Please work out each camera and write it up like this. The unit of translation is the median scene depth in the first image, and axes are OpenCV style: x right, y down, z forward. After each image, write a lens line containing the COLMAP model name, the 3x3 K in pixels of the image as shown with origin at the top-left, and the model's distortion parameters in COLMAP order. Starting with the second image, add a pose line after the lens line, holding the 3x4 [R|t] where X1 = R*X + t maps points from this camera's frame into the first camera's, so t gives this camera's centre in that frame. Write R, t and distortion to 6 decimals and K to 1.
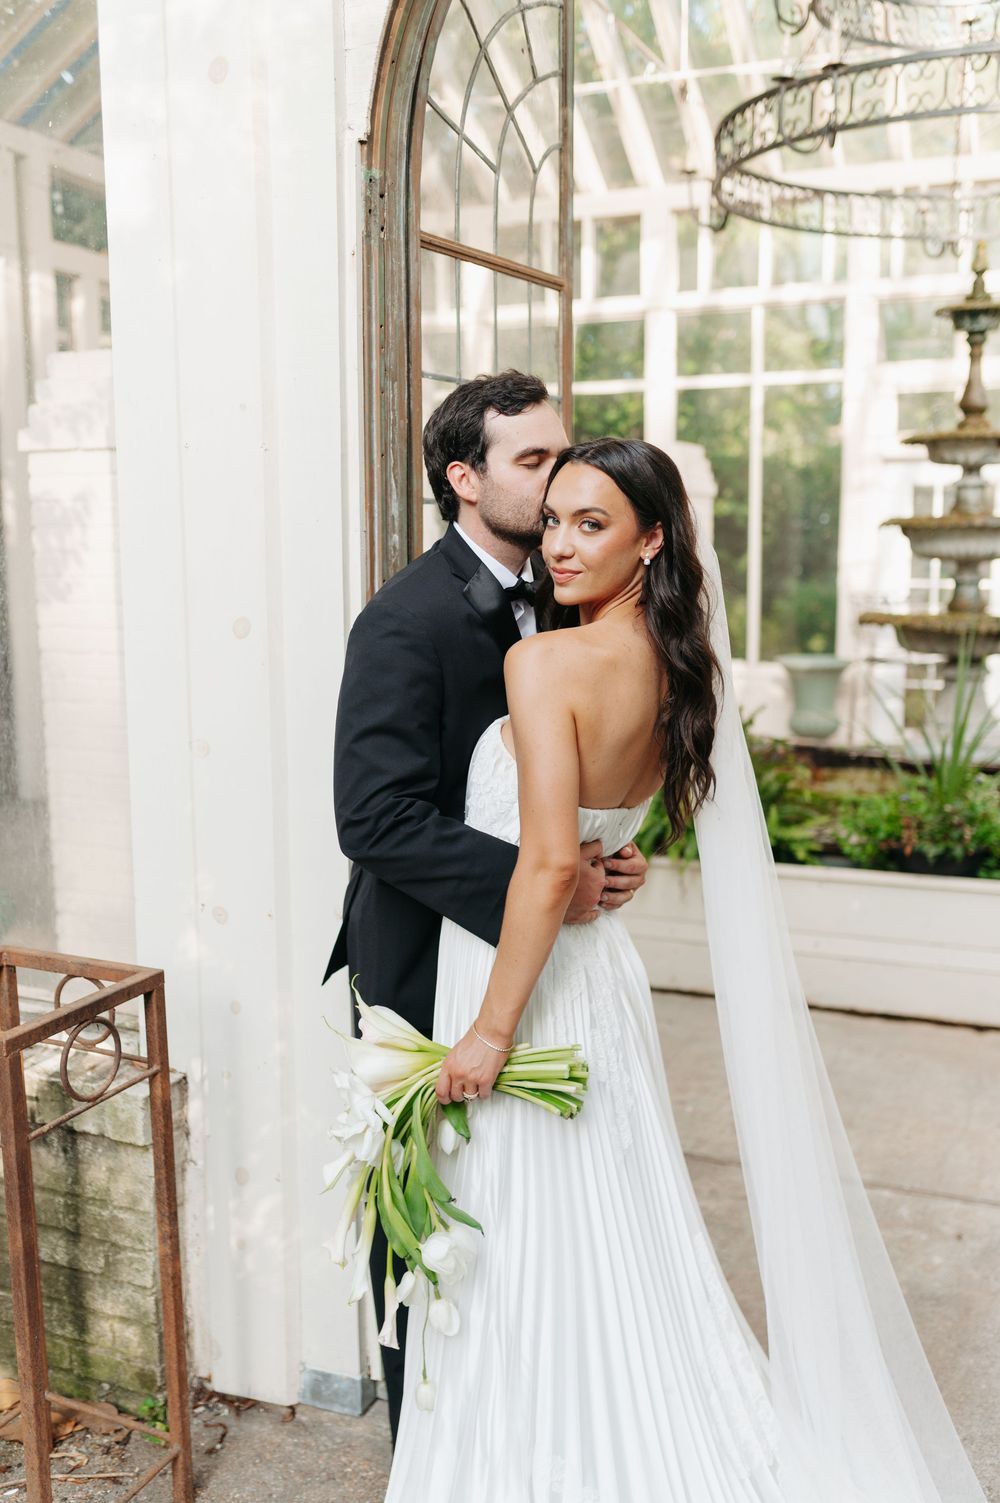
lens RADIAL K [[1421.6, 0, 496.8], [0, 1421.6, 741.2], [0, 0, 1]] dist [0.002026, 0.000000]
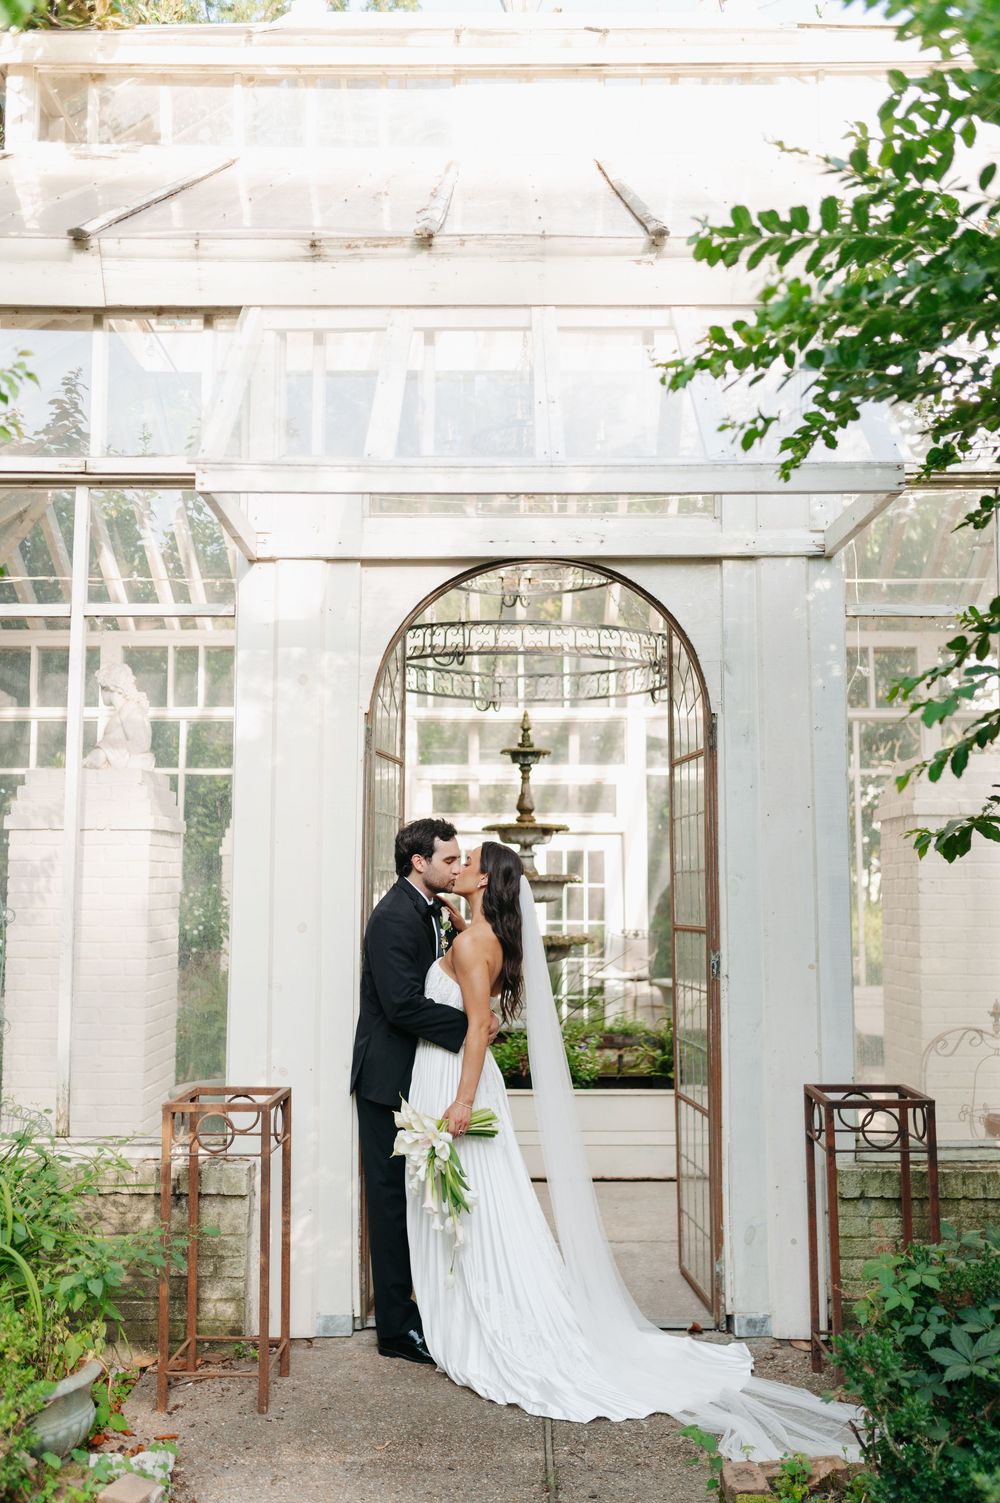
lens RADIAL K [[1421.6, 0, 503.5], [0, 1421.6, 753.2], [0, 0, 1]] dist [0.002026, 0.000000]
pose [[0.920954, 0.043044, 0.387286, -0.439229], [0.049140, 0.973117, -0.225008, 0.094393], [-0.386560, 0.226253, 0.894081, -0.633319]]
